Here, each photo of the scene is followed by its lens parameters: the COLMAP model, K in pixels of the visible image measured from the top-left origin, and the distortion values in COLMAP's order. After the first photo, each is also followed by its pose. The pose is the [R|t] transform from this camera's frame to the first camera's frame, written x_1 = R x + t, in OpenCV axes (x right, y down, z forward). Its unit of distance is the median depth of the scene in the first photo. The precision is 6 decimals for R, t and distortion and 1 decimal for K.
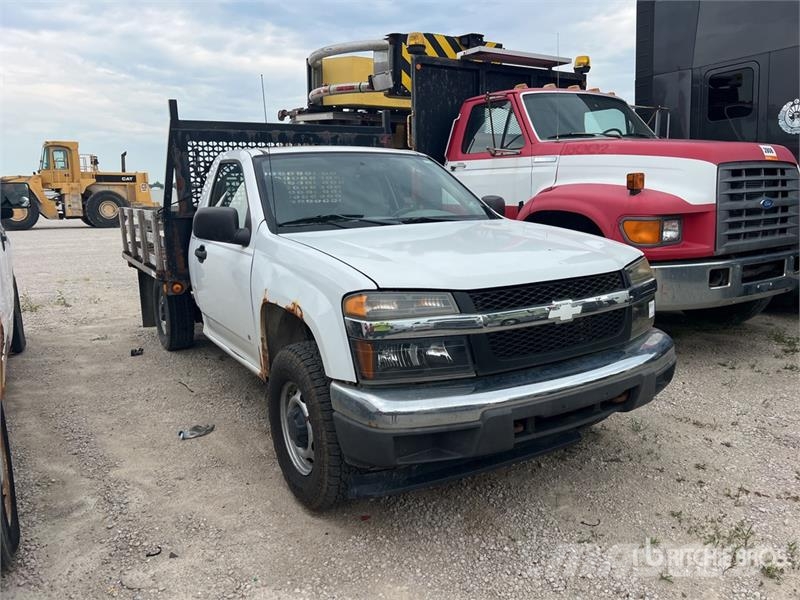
lens RADIAL K [[607.1, 0, 400.2], [0, 607.1, 302.4], [0, 0, 1]] dist [0.053126, -0.070343]
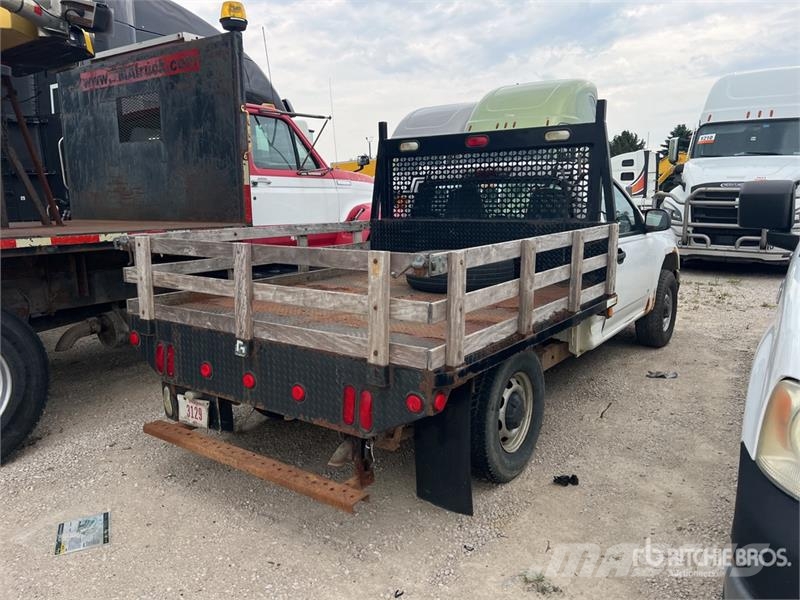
lens RADIAL K [[607.1, 0, 398.2], [0, 607.1, 300.1], [0, 0, 1]] dist [0.053126, -0.070343]
pose [[-0.393775, -0.129712, 0.910009, -1.160387], [0.197867, 0.954824, 0.221720, -0.320337], [-0.897658, 0.267369, -0.350320, 1.728152]]
